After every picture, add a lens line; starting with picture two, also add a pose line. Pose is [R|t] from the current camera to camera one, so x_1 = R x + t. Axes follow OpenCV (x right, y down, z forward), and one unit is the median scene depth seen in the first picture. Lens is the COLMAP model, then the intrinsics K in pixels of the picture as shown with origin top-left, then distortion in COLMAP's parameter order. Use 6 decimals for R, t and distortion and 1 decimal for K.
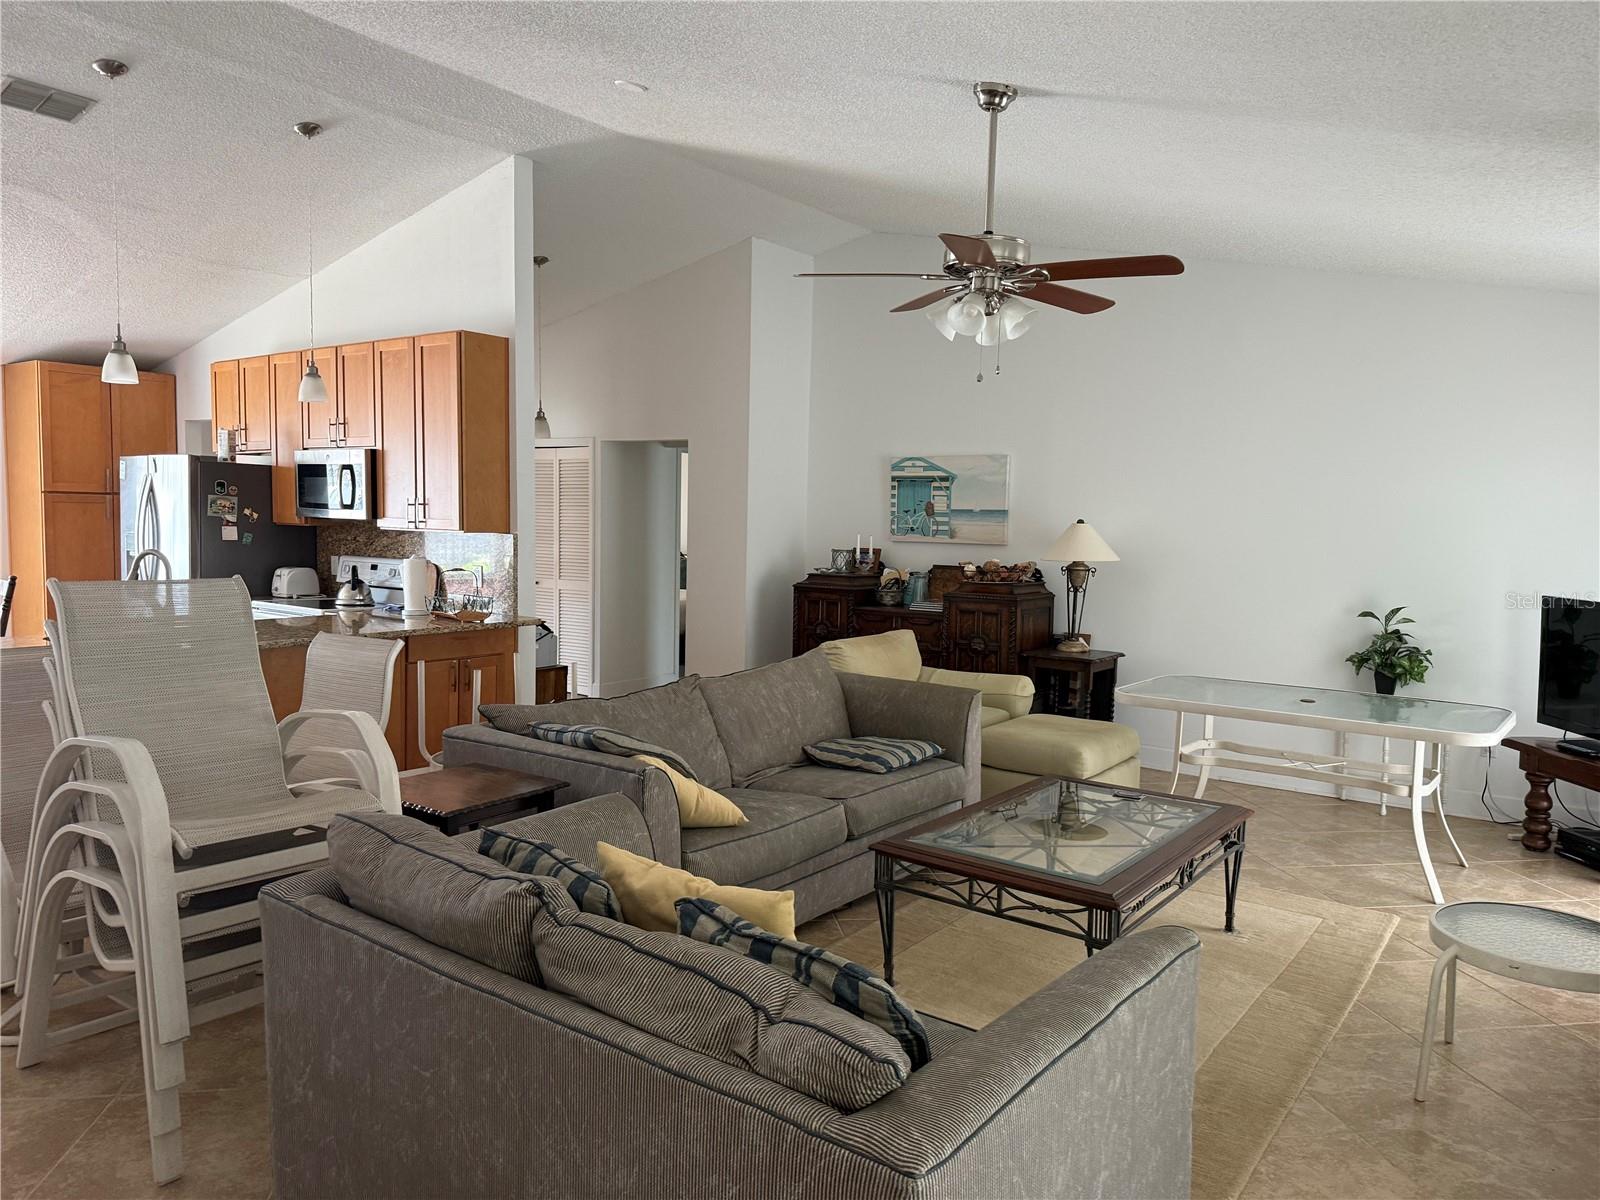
lens RADIAL K [[1119.7, 0, 799.8], [0, 1119.7, 601.0], [0, 0, 1]] dist [0.036609, -0.041862]
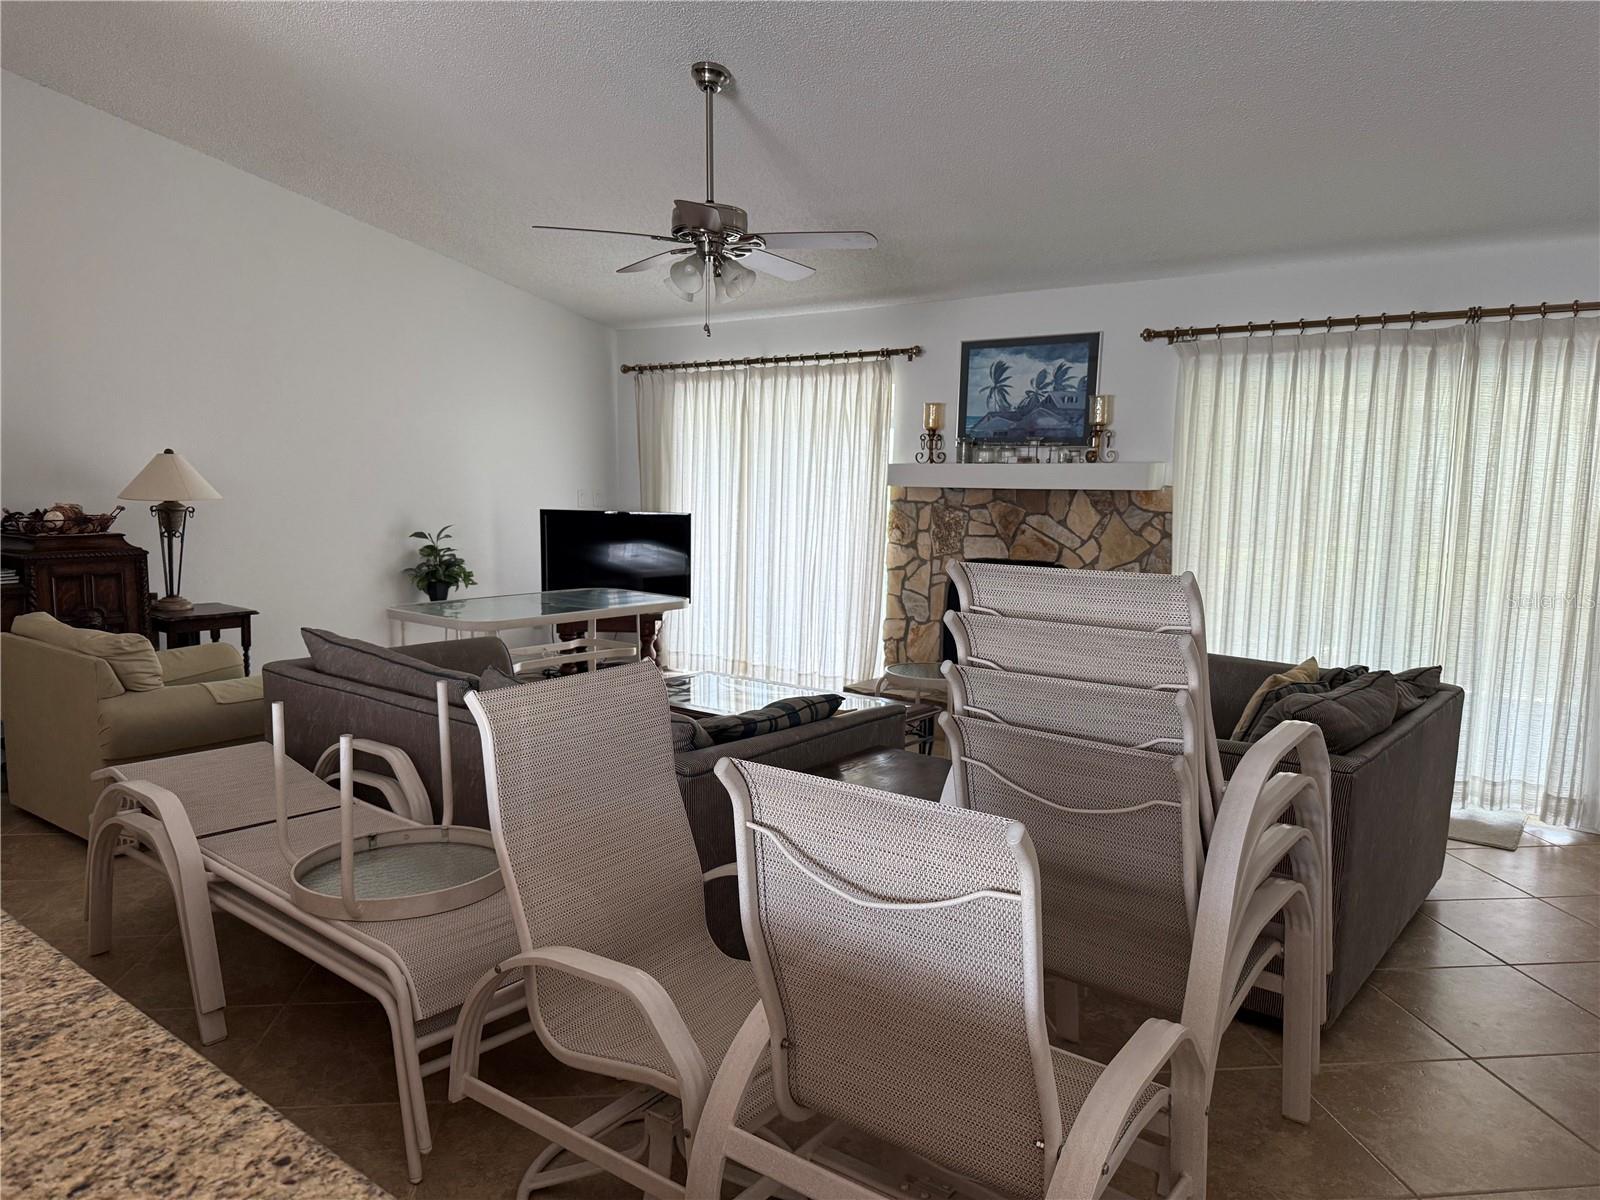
lens RADIAL K [[1119.7, 0, 797.0], [0, 1119.7, 609.8], [0, 0, 1]] dist [0.036609, -0.041862]
pose [[0.026986, -0.143274, 0.989315, -0.640431], [0.054253, 0.988427, 0.141666, -0.054080], [-0.998163, 0.049850, 0.034447, 0.577301]]
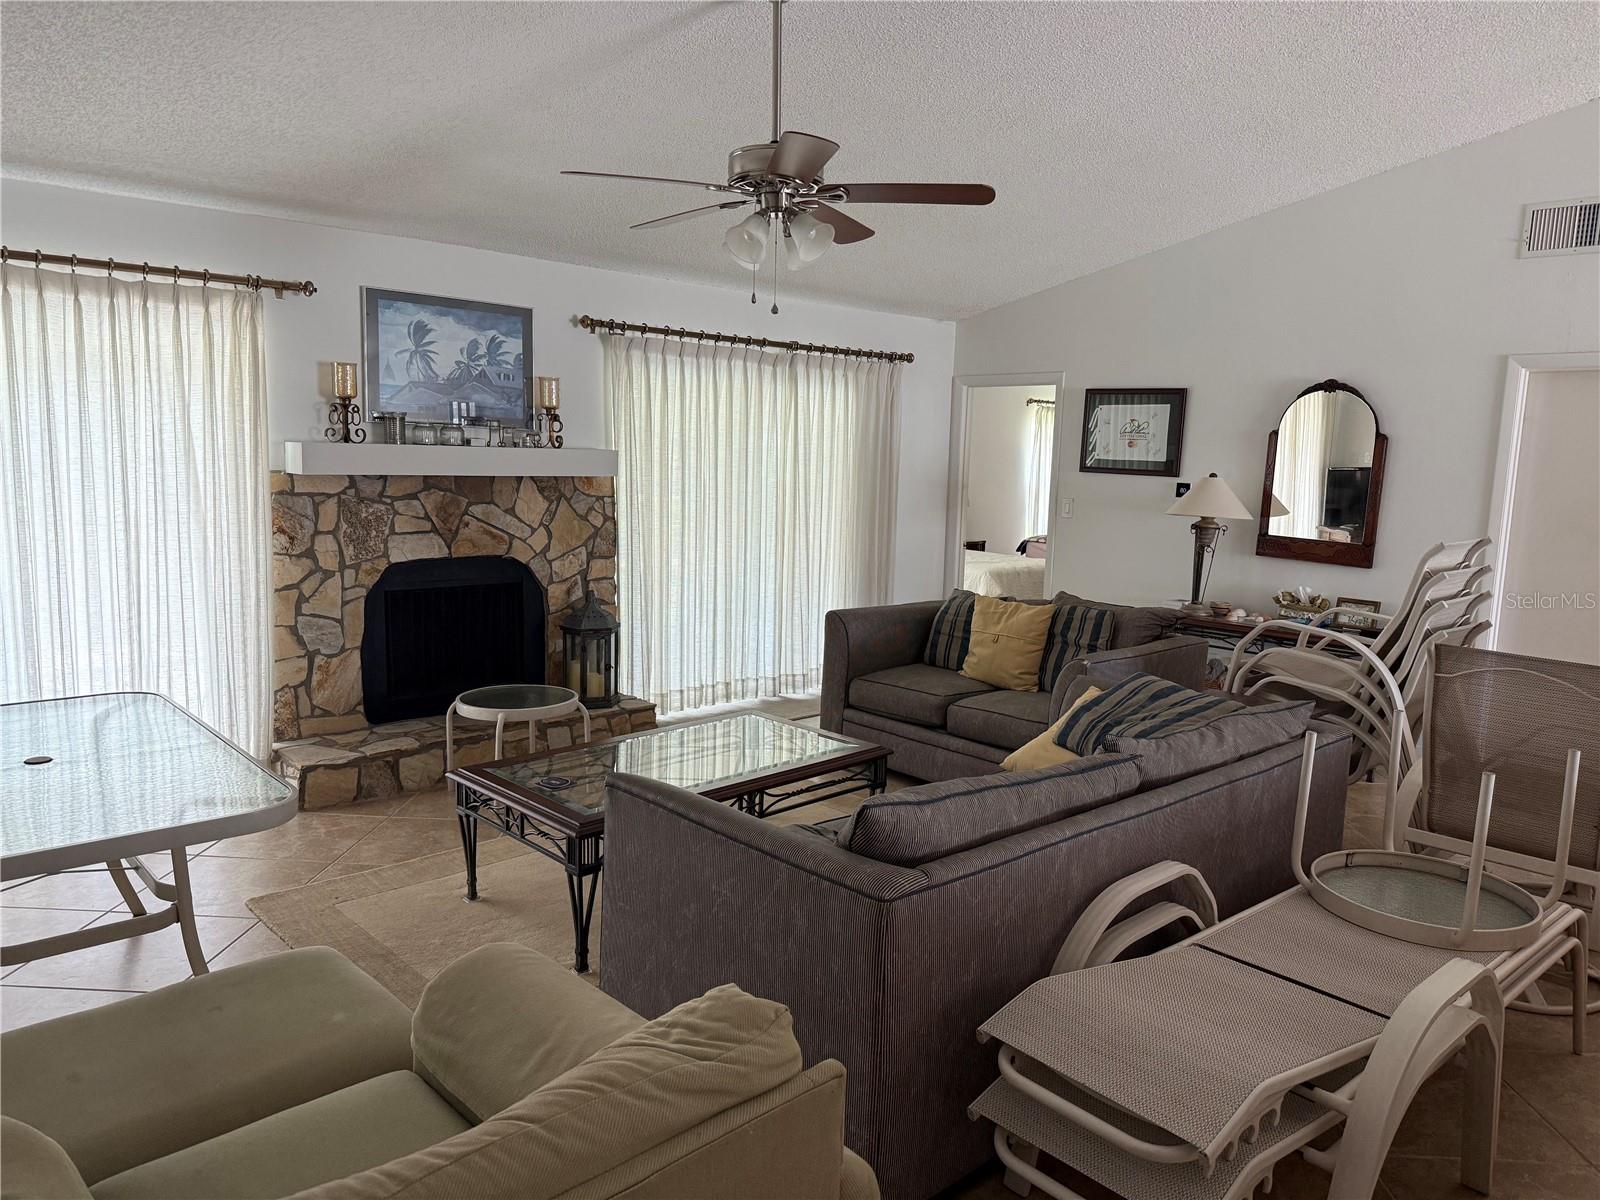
lens RADIAL K [[1119.7, 0, 811.1], [0, 1119.7, 611.6], [0, 0, 1]] dist [0.036609, -0.041862]
pose [[-0.984373, -0.052508, 0.168086, 0.385190], [-0.019721, 0.981377, 0.191078, -0.091112], [-0.174989, 0.184777, -0.967076, 1.680629]]
